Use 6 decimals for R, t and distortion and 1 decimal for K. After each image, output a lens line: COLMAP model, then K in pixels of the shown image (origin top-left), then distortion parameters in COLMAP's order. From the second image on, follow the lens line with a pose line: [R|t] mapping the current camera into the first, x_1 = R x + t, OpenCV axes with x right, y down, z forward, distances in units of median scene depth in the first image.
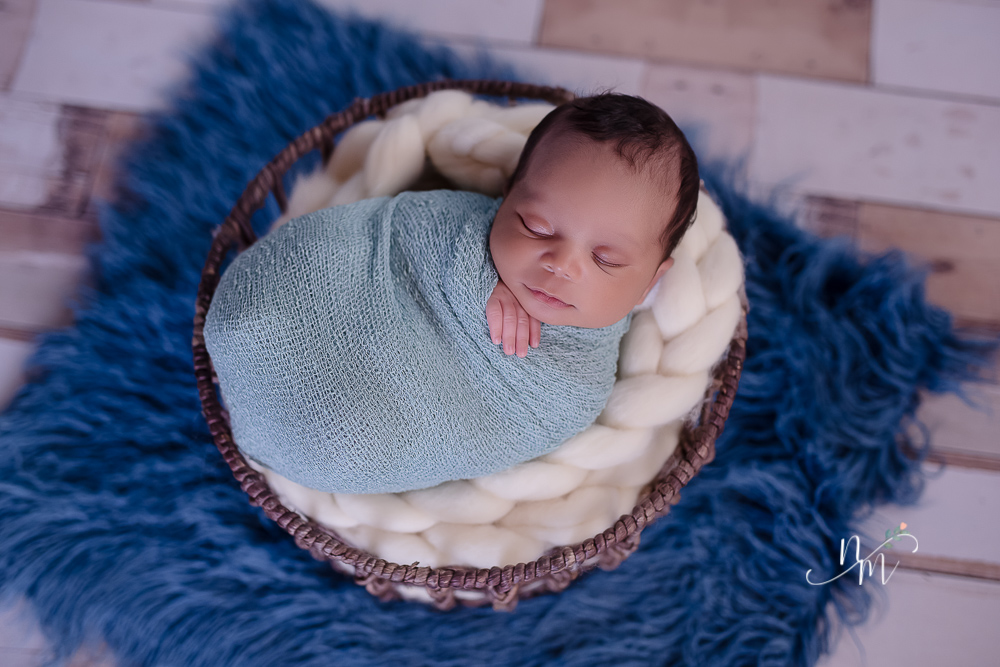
lens RADIAL K [[1383.2, 0, 500.0], [0, 1383.2, 333.5], [0, 0, 1]] dist [0.011425, 0.027220]
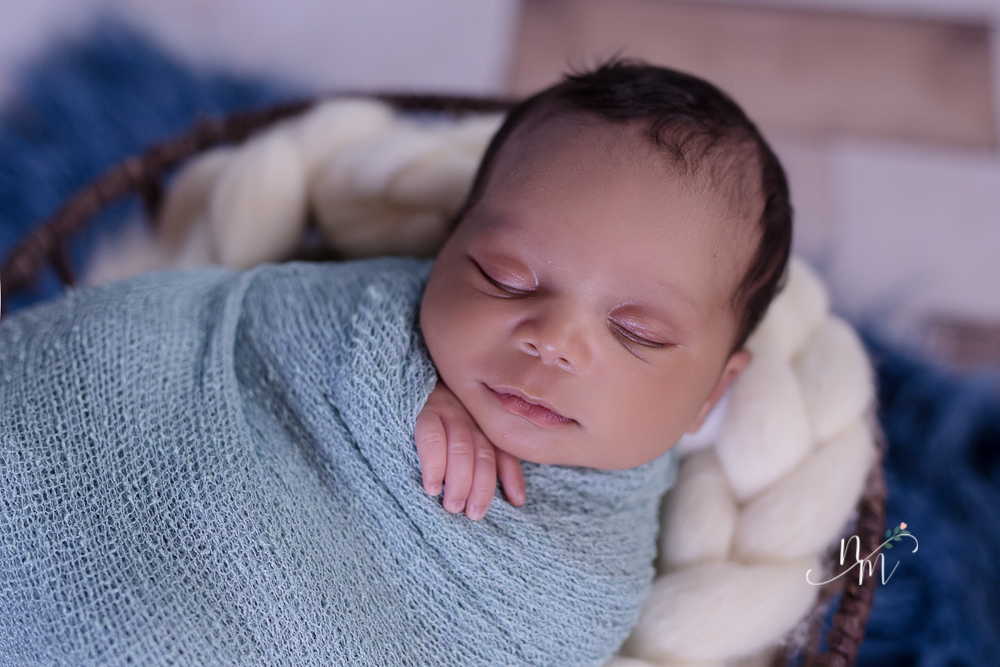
lens RADIAL K [[1679.1, 0, 523.2], [0, 1679.1, 333.8], [0, 0, 1]] dist [0.005683, -0.291691]
pose [[0.999127, -0.009404, 0.040701, 0.006218], [0.016552, 0.983706, -0.179023, 0.061026], [-0.038355, 0.179540, 0.983003, 0.350971]]
